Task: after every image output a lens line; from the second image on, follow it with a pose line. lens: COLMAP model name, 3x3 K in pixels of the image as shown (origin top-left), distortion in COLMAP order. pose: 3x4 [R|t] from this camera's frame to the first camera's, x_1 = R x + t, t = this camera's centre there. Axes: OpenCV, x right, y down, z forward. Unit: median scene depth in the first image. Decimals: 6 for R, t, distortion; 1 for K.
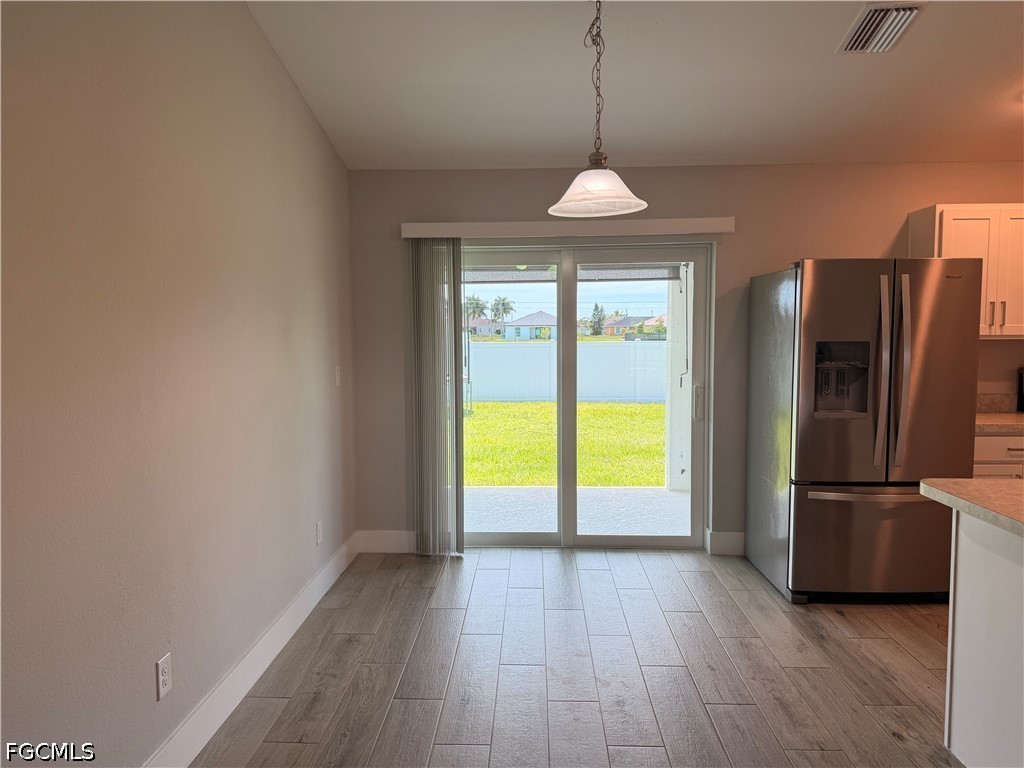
lens RADIAL K [[723.0, 0, 513.2], [0, 723.0, 384.9], [0, 0, 1]] dist [0.055883, -0.075182]
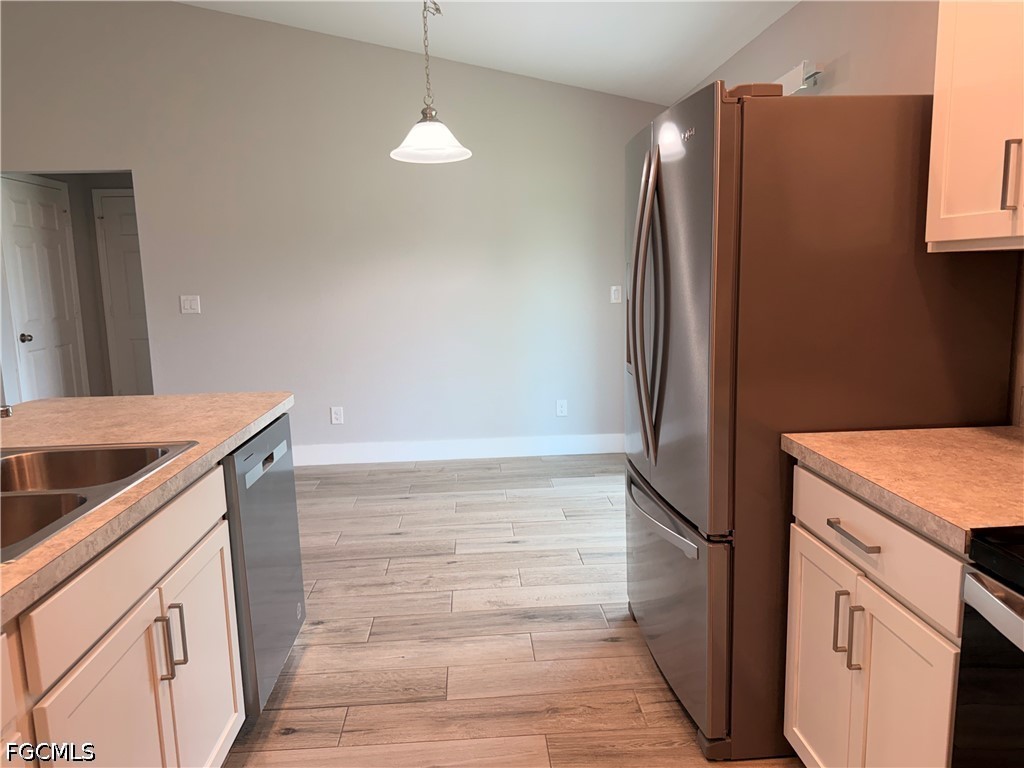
lens RADIAL K [[723.0, 0, 507.7], [0, 723.0, 378.4], [0, 0, 1]] dist [0.055883, -0.075182]
pose [[0.092502, 0.149359, -0.984447, 1.084778], [-0.051304, 0.988087, 0.145090, -0.042927], [0.994390, 0.037085, 0.099062, 0.793826]]
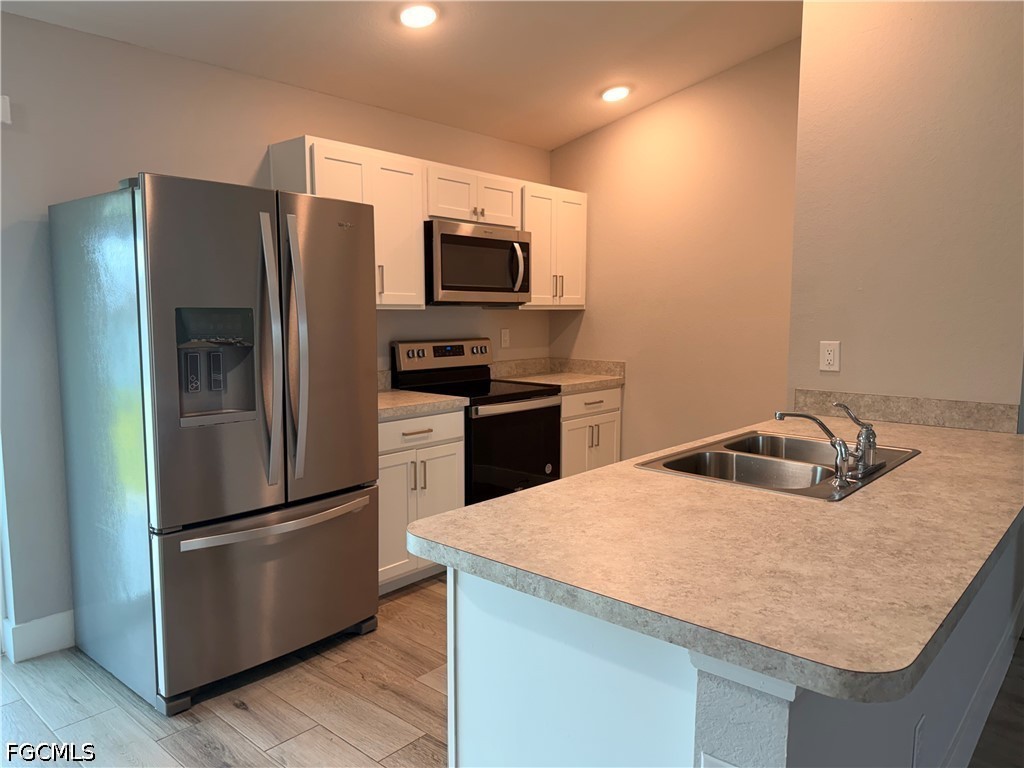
lens RADIAL K [[723.0, 0, 515.6], [0, 723.0, 388.9], [0, 0, 1]] dist [0.055883, -0.075182]
pose [[0.633908, -0.079826, 0.769278, 0.105690], [0.053210, 0.996804, 0.059590, -0.010770], [-0.771576, 0.003159, 0.636129, 0.355479]]
